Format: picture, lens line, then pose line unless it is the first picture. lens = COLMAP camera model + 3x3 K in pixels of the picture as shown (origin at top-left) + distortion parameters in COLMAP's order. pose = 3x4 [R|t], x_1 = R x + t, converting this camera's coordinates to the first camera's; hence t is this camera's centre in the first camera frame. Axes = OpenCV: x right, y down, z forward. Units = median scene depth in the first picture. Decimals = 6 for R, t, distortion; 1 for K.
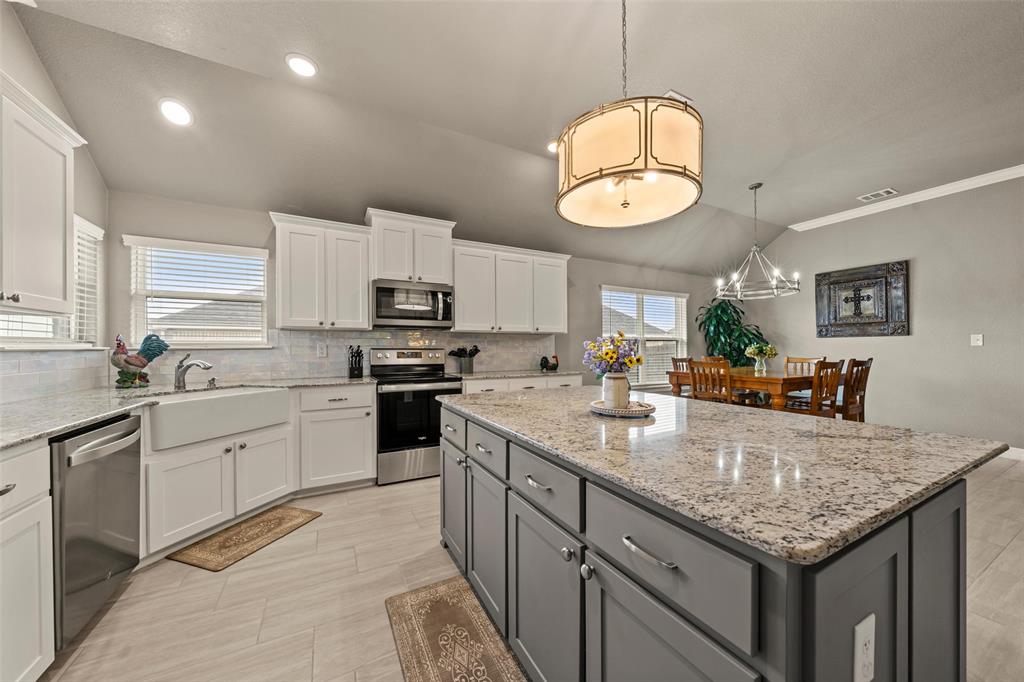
lens RADIAL K [[352.4, 0, 507.6], [0, 352.4, 349.2], [0, 0, 1]] dist [0.001549, 0.000349]
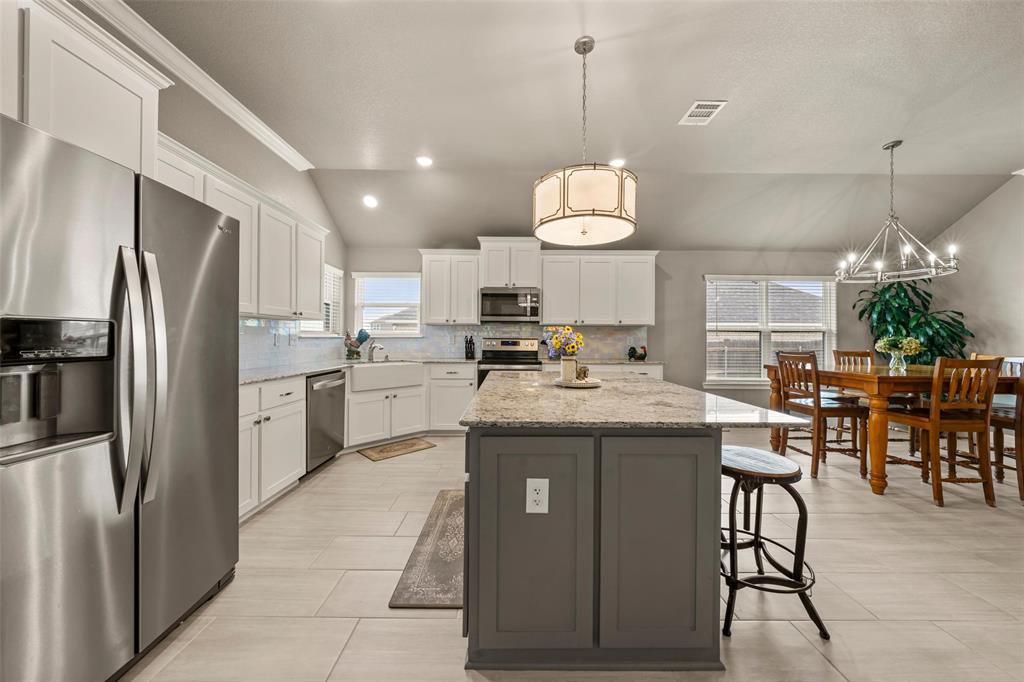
lens RADIAL K [[352.4, 0, 515.7], [0, 352.4, 337.6], [0, 0, 1]] dist [0.001549, 0.000349]
pose [[0.892497, 0.006809, -0.451002, 0.319458], [-0.009708, 0.999944, -0.004115, 0.000590], [0.450949, 0.008050, 0.892514, -0.144067]]
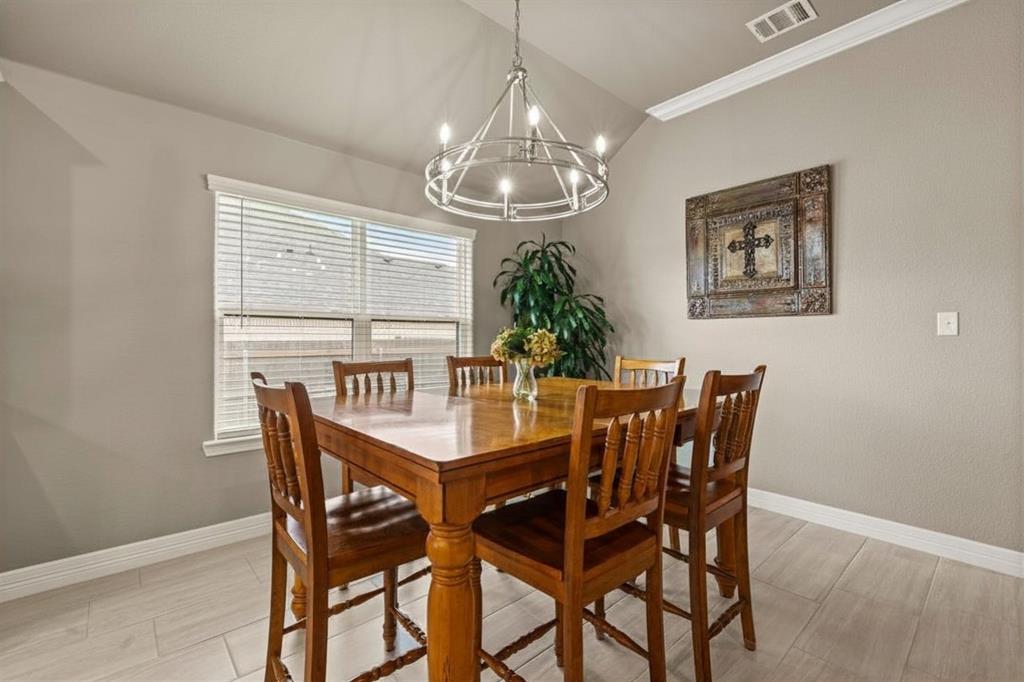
lens RADIAL K [[433.9, 0, 506.4], [0, 433.9, 339.6], [0, 0, 1]] dist [0.000150, -0.000224]
pose [[0.972709, 0.005663, 0.231961, 0.639135], [-0.005990, 0.999982, 0.000705, -0.001001], [-0.231953, -0.002075, 0.972725, 0.596891]]
